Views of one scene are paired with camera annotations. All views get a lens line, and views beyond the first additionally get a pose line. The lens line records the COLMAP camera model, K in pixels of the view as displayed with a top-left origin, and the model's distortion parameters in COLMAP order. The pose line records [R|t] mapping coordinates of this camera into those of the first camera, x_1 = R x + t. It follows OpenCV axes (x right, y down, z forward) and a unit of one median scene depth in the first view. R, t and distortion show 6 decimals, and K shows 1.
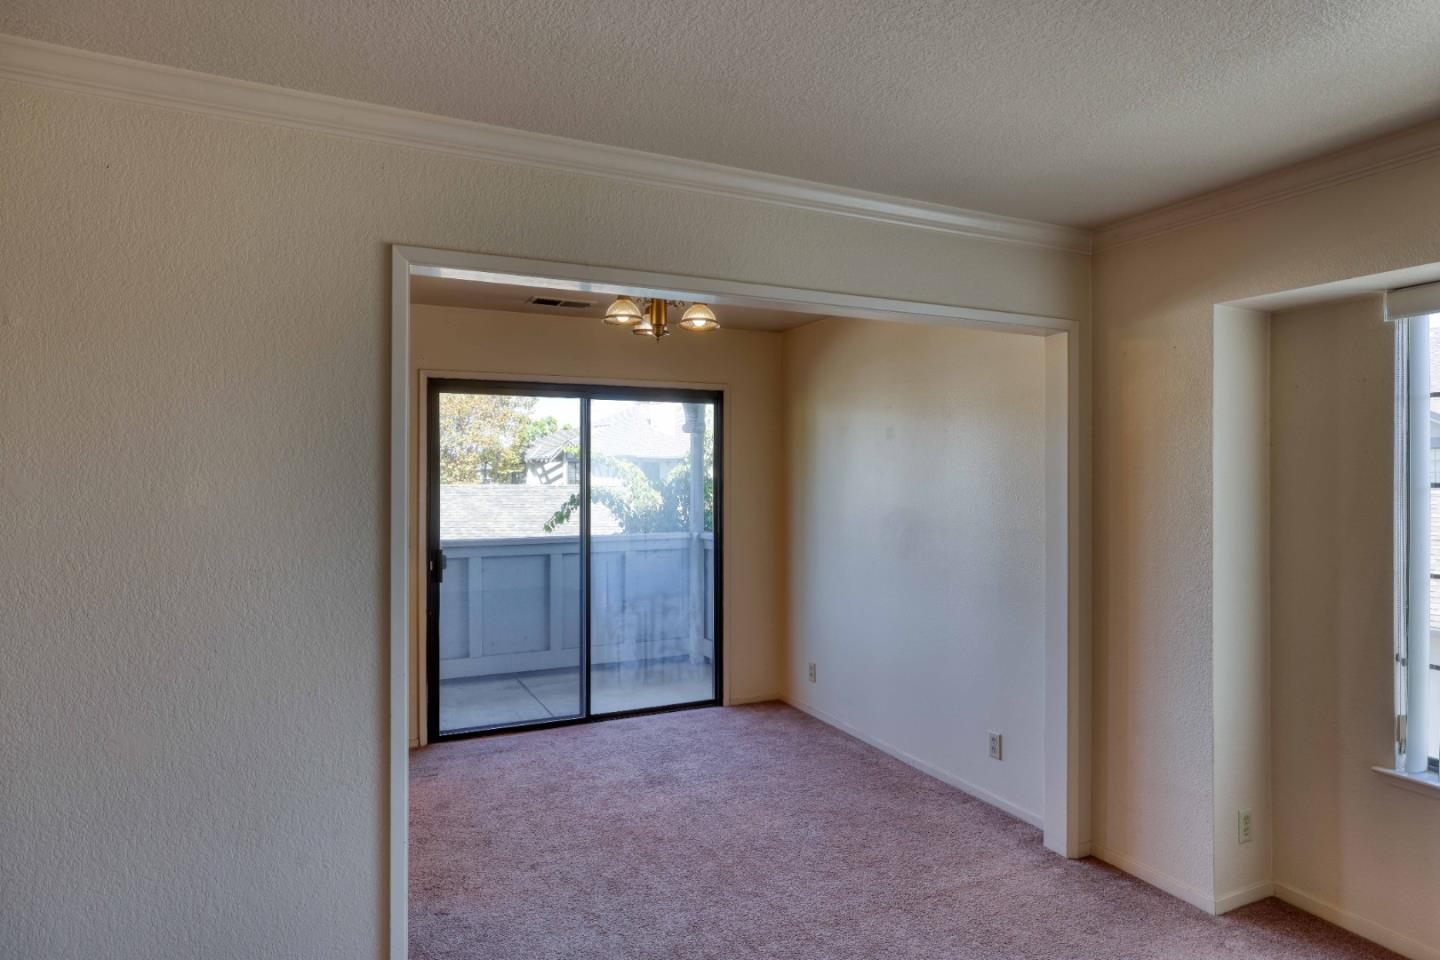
lens RADIAL K [[810.6, 0, 714.2], [0, 810.6, 475.5], [0, 0, 1]] dist [0.007710, 0.008548]
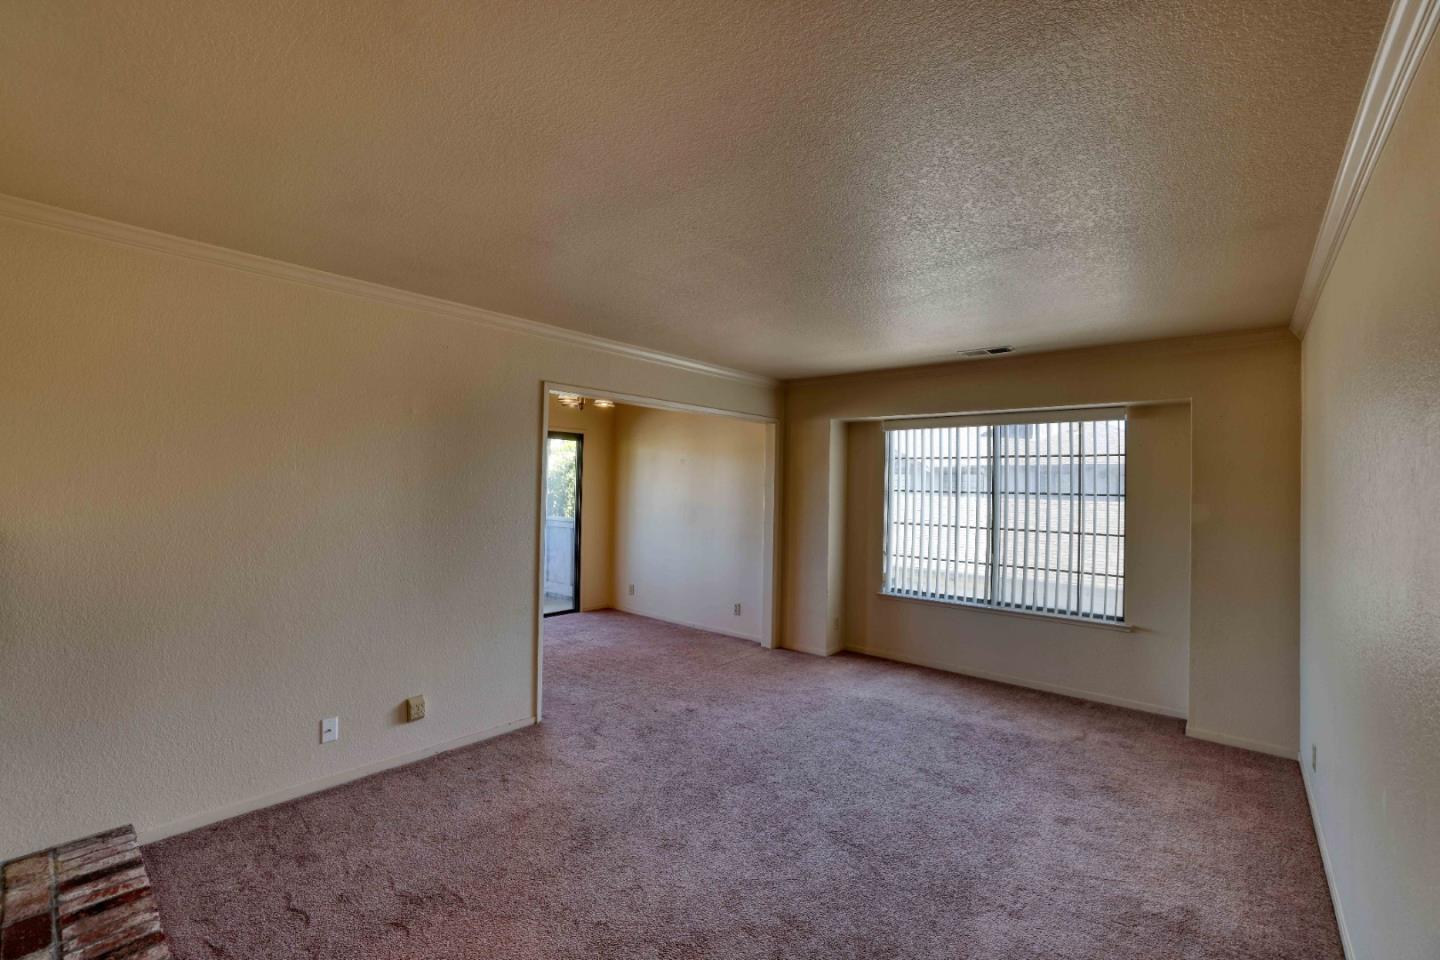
lens RADIAL K [[591.9, 0, 710.7], [0, 591.9, 476.2], [0, 0, 1]] dist [-0.002149, 0.000400]
pose [[0.918473, 0.026058, 0.394625, -0.438557], [-0.022270, 0.999651, -0.014177, 0.001131], [-0.394857, 0.004233, 0.918733, -0.531635]]
